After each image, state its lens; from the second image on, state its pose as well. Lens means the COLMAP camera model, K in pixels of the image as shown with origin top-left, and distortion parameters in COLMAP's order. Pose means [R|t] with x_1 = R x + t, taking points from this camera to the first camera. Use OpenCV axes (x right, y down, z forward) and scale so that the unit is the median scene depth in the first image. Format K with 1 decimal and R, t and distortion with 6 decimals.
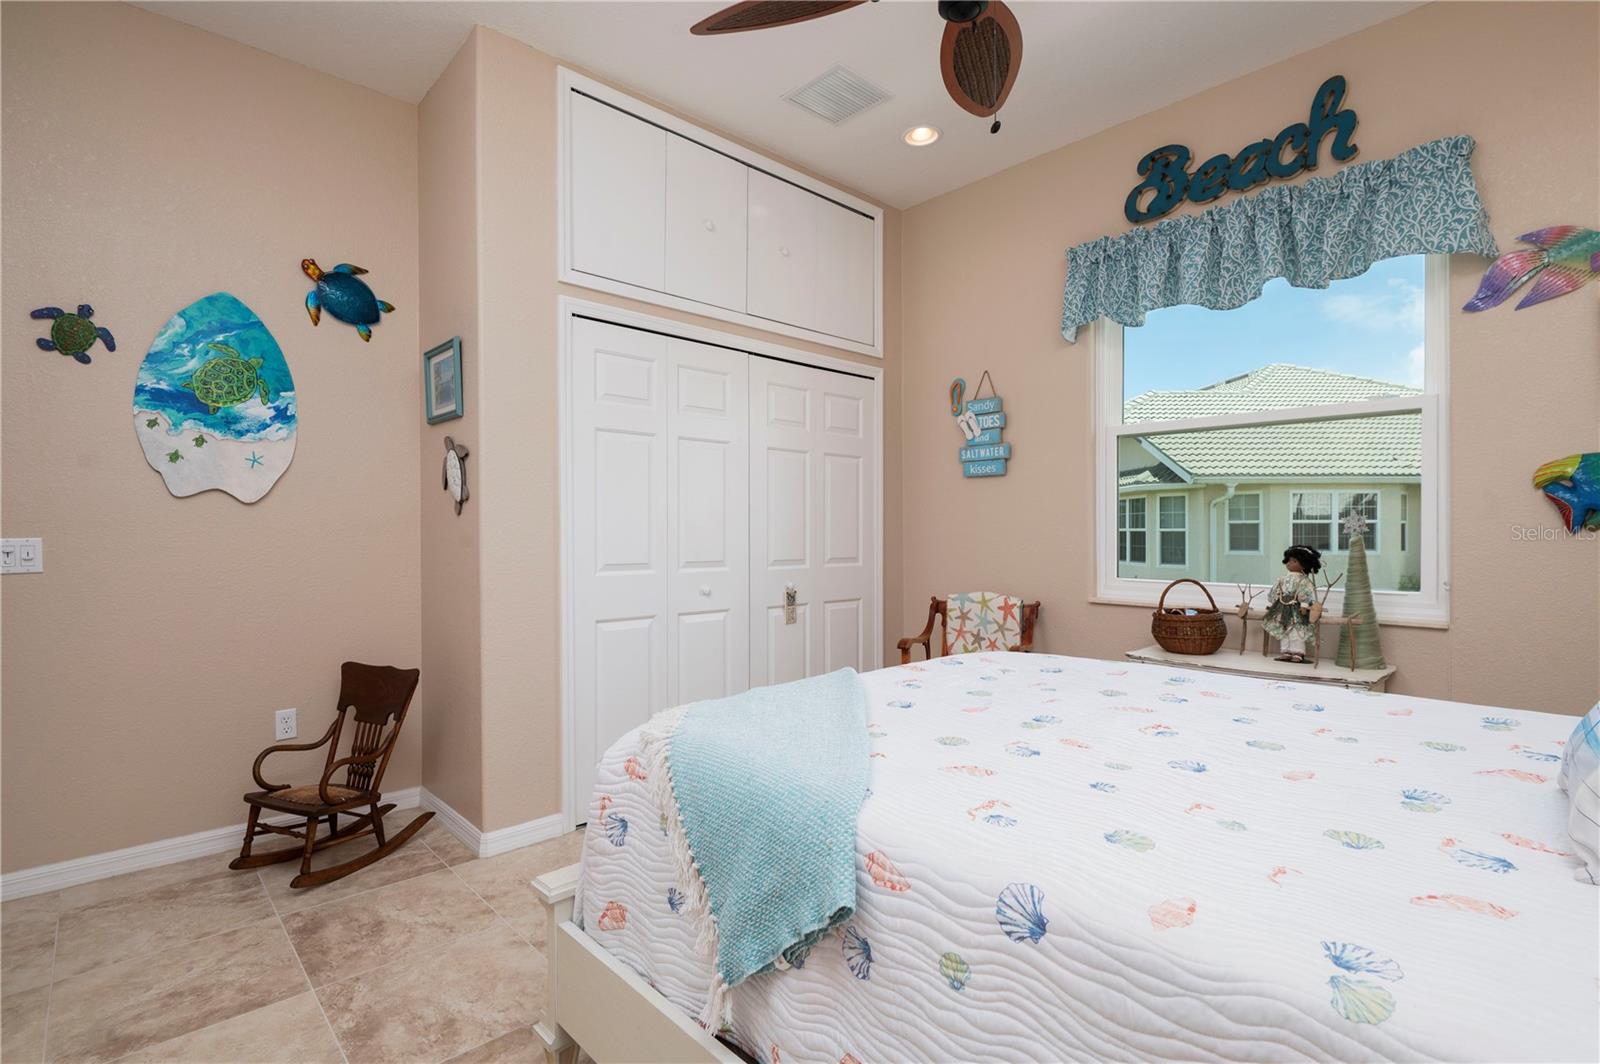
lens RADIAL K [[751.3, 0, 800.0], [0, 751.3, 532.0], [0, 0, 1]] dist [-0.017860, -0.000467]
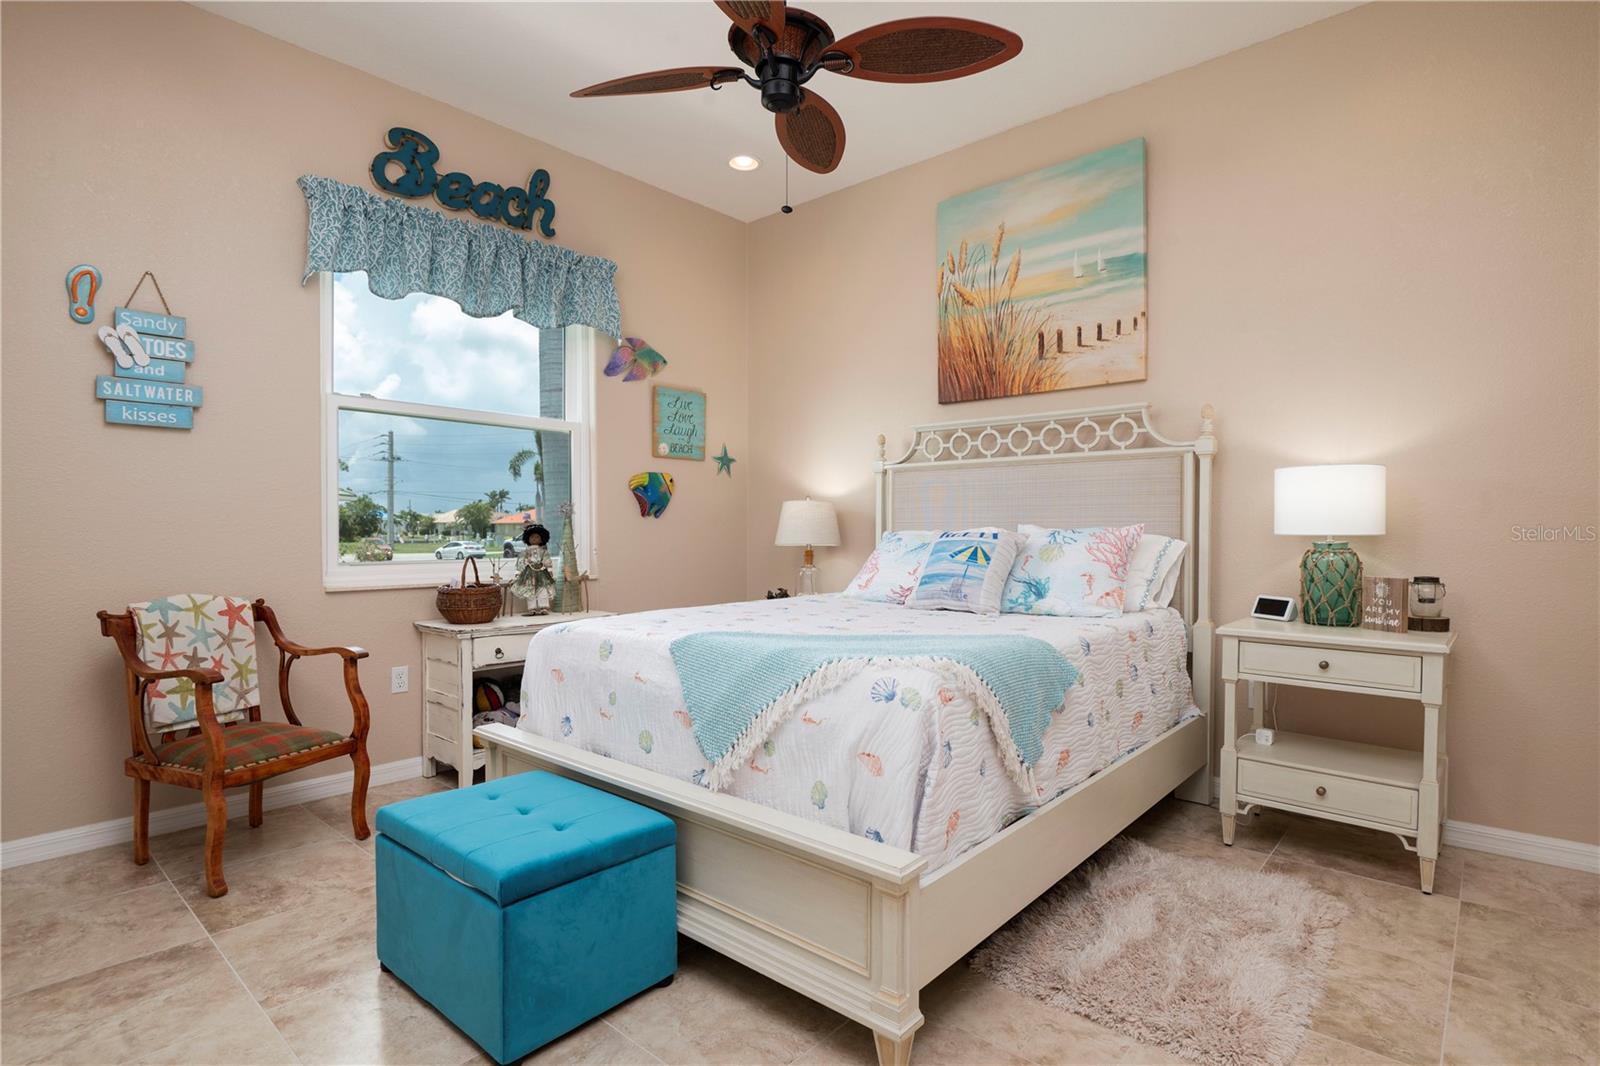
lens RADIAL K [[790.9, 0, 800.0], [0, 790.9, 533.0], [0, 0, 1]] dist [-0.028613, 0.000226]
pose [[-0.098027, 0.000712, 0.995184, -0.605146], [0.006325, 0.999980, -0.000092, 0.030494], [-0.995164, 0.006286, -0.098029, 0.576996]]
